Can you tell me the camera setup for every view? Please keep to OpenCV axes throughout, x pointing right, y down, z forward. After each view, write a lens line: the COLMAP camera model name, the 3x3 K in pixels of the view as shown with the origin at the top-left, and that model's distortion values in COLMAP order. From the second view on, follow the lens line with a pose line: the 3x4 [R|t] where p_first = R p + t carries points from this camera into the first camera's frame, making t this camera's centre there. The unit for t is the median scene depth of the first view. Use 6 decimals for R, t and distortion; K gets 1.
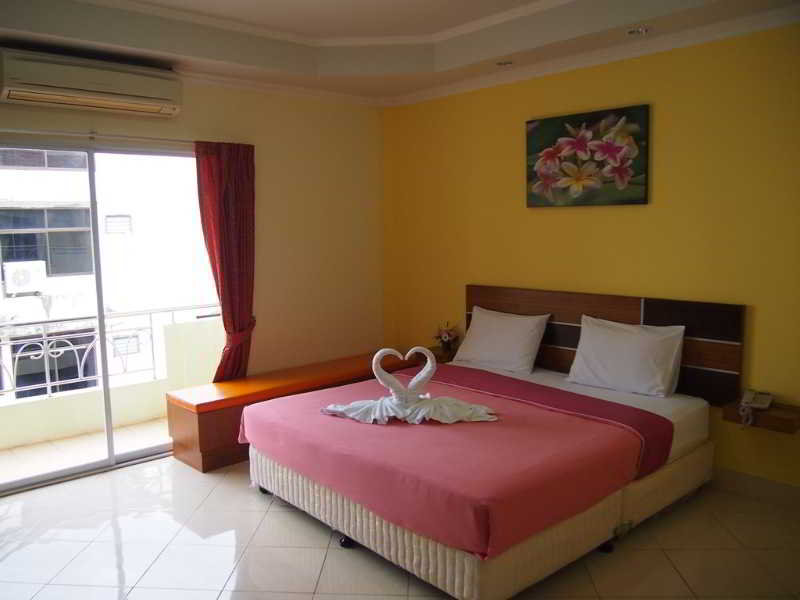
lens RADIAL K [[644.9, 0, 397.5], [0, 644.9, 301.3], [0, 0, 1]] dist [-0.059773, 0.013653]
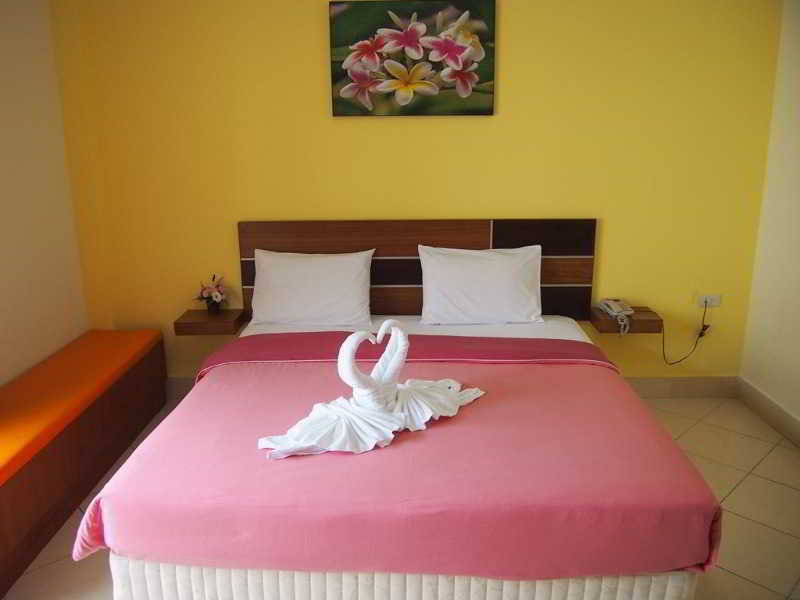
lens RADIAL K [[644.9, 0, 398.1], [0, 644.9, 296.2], [0, 0, 1]] dist [-0.059773, 0.013653]
pose [[0.700310, -0.168153, 0.693751, -0.353371], [0.084075, 0.984525, 0.153761, -0.048236], [-0.708870, -0.049353, 0.703610, 0.420062]]
